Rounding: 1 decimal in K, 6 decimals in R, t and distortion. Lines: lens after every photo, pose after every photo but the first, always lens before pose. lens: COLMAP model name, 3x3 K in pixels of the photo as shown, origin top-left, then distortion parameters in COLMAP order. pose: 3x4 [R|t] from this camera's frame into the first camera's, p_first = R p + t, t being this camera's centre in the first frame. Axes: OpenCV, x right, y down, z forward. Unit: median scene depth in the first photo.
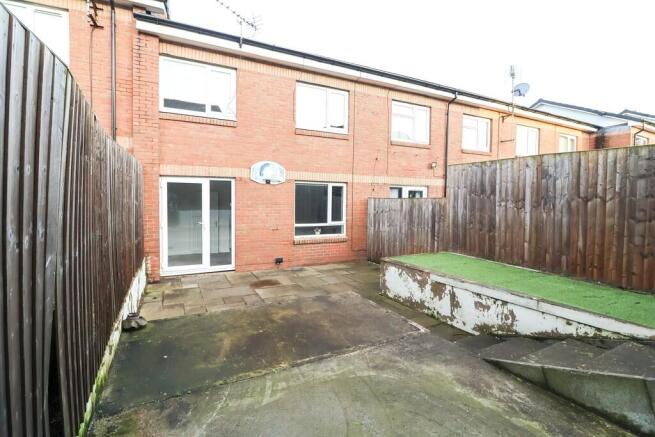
lens RADIAL K [[308.7, 0, 323.5], [0, 308.7, 210.5], [0, 0, 1]] dist [-0.000151, -0.011226]
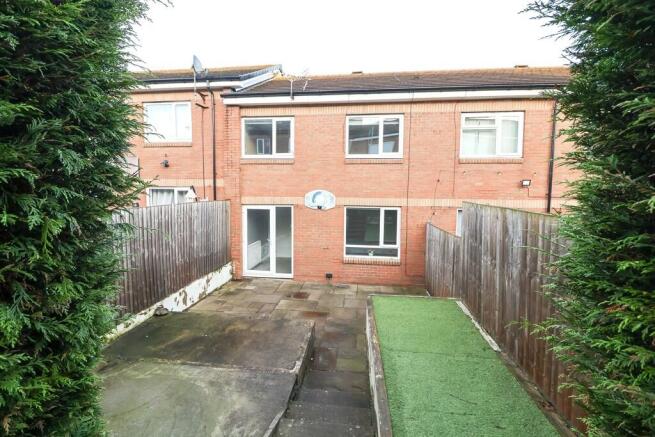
lens RADIAL K [[308.7, 0, 323.5], [0, 308.7, 210.5], [0, 0, 1]] dist [-0.000151, -0.011226]
pose [[0.826577, 0.033295, -0.561838, 0.477850], [-0.017324, 0.999281, 0.033731, -0.119431], [0.562557, -0.018148, 0.826559, 0.045757]]
